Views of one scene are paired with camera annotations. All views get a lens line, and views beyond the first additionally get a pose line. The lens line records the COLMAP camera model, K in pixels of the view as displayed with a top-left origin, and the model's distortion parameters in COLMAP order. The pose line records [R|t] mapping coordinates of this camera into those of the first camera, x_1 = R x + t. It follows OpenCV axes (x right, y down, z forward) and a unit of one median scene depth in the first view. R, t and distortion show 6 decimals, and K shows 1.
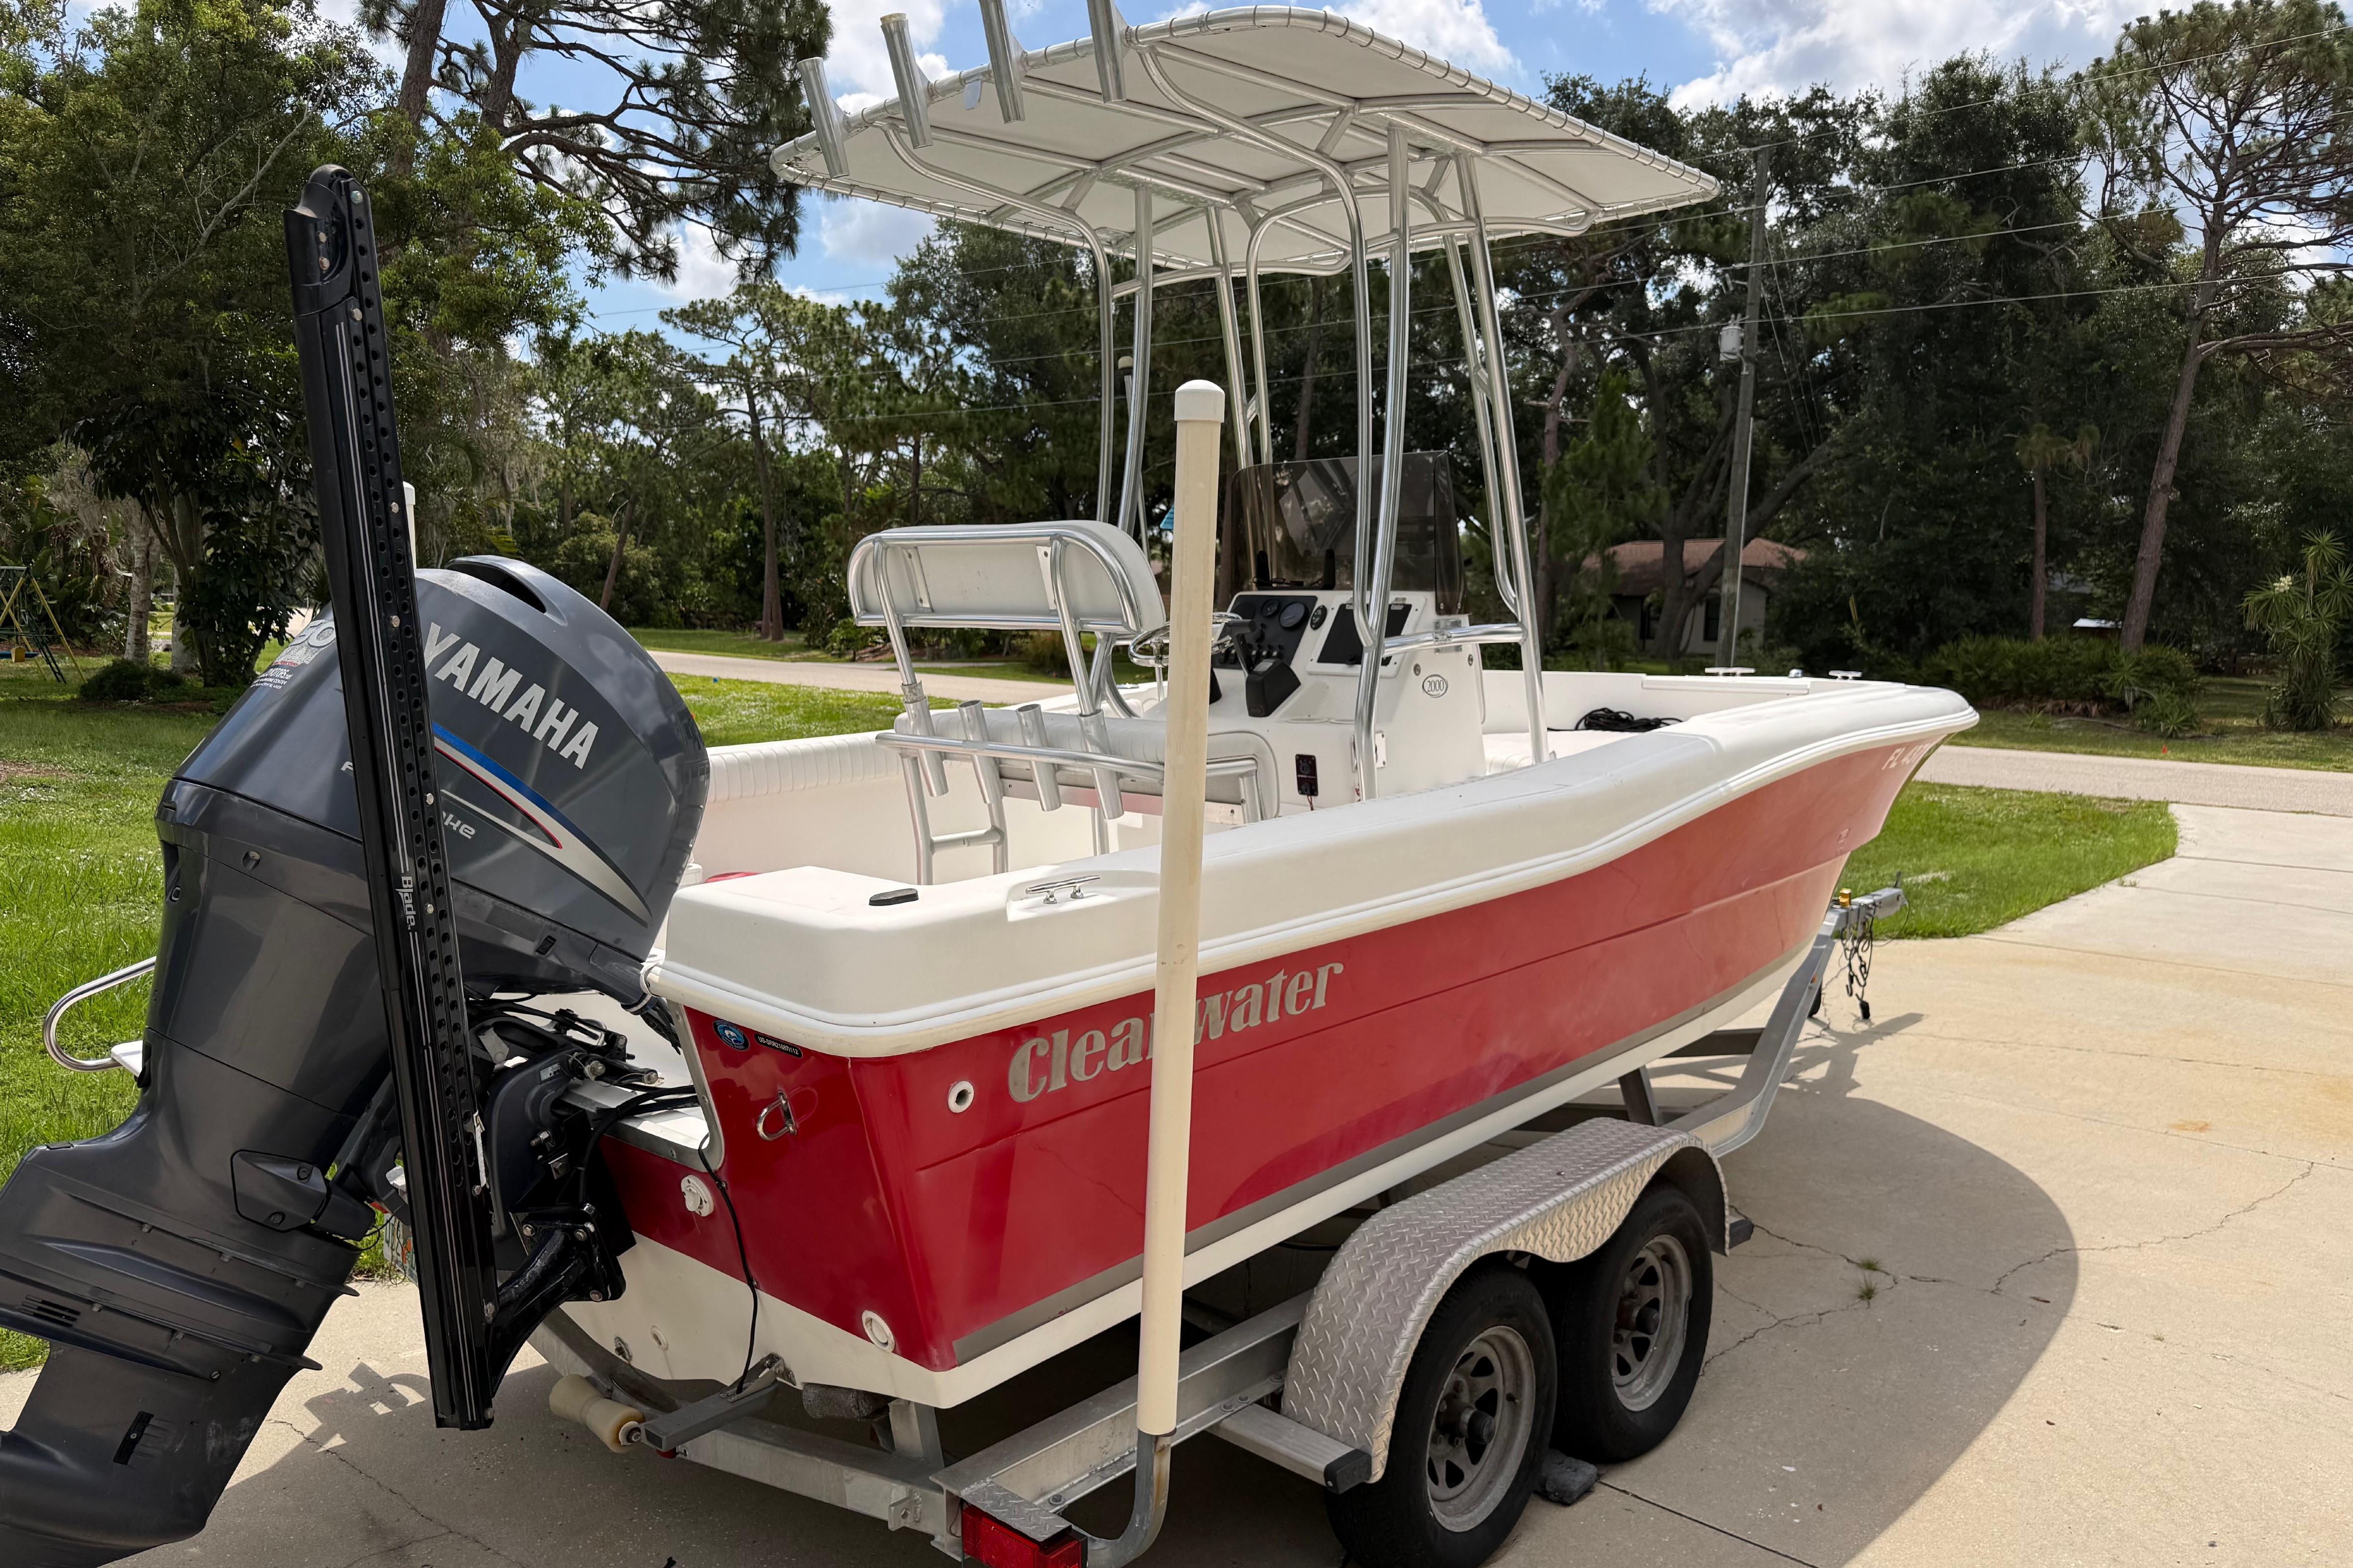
lens RADIAL K [[1668.8, 0, 1178.3], [0, 1668.8, 795.5], [0, 0, 1]] dist [0.042104, -0.055984]
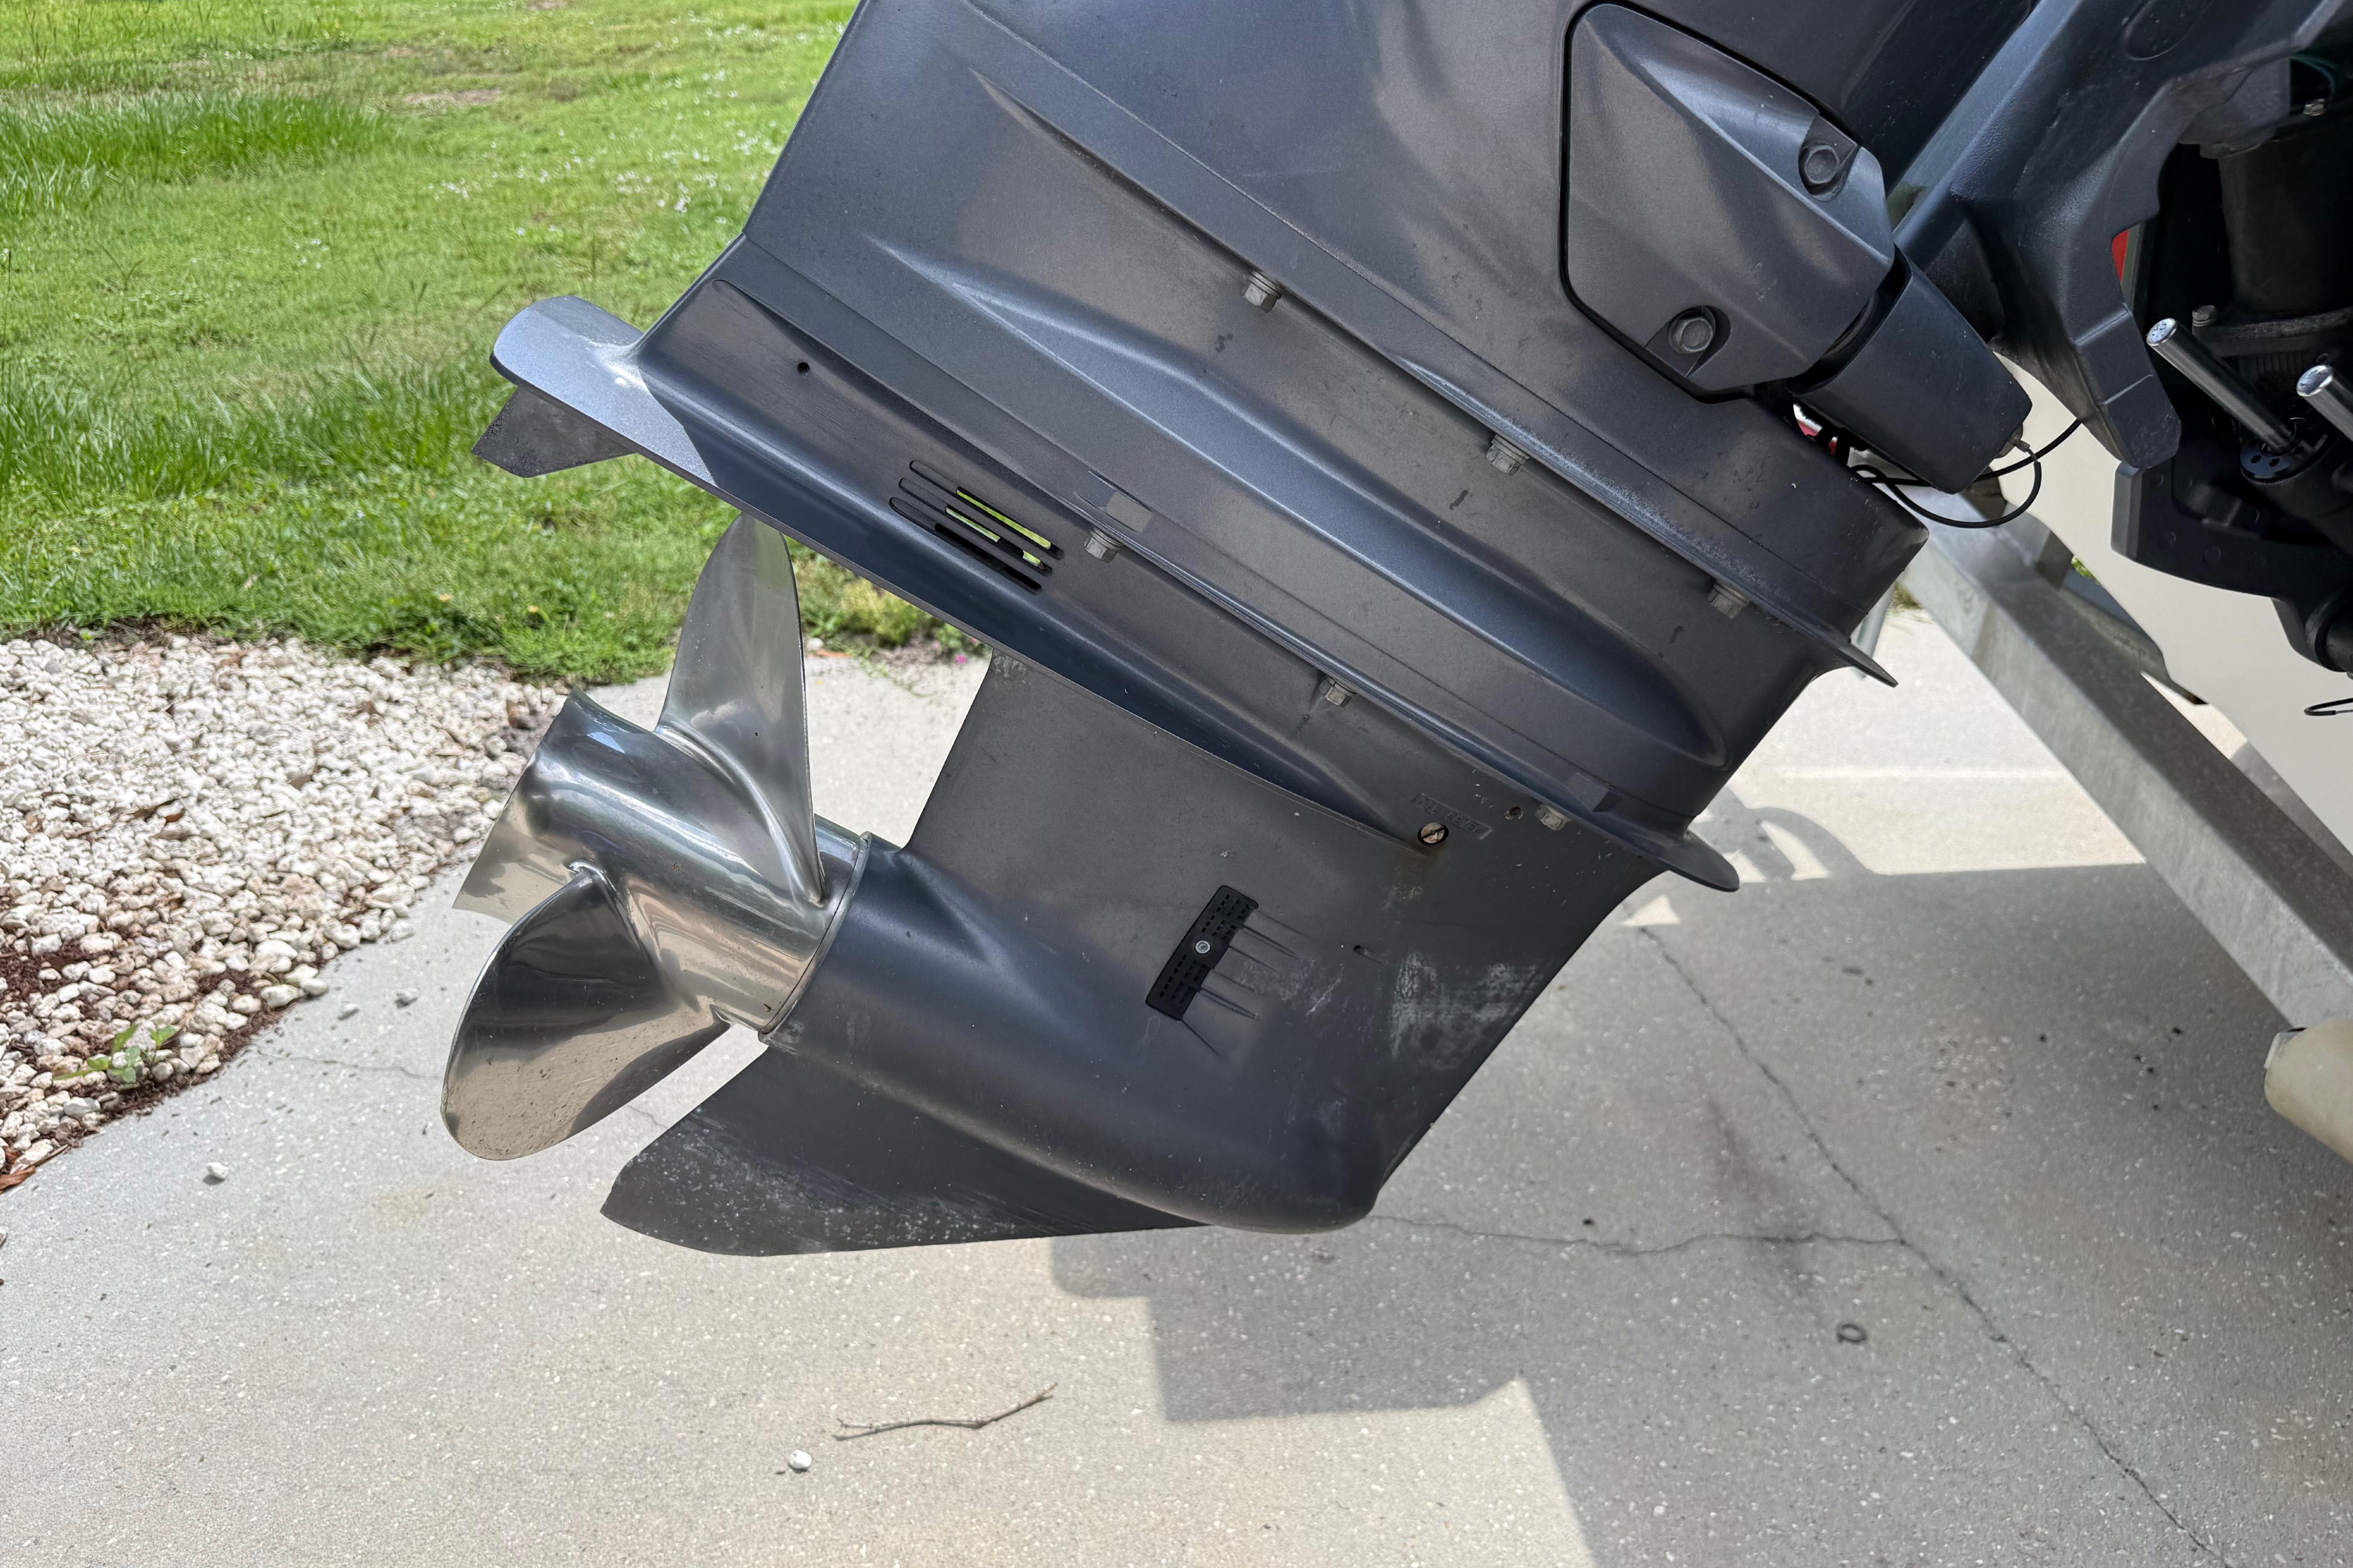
lens RADIAL K [[1668.8, 0, 1173.8], [0, 1668.8, 788.4], [0, 0, 1]] dist [0.042104, -0.055984]
pose [[0.743875, 0.269501, -0.611571, -0.421566], [-0.032334, 0.928530, 0.369846, 0.224110], [0.667536, -0.255345, 0.699424, 0.754126]]
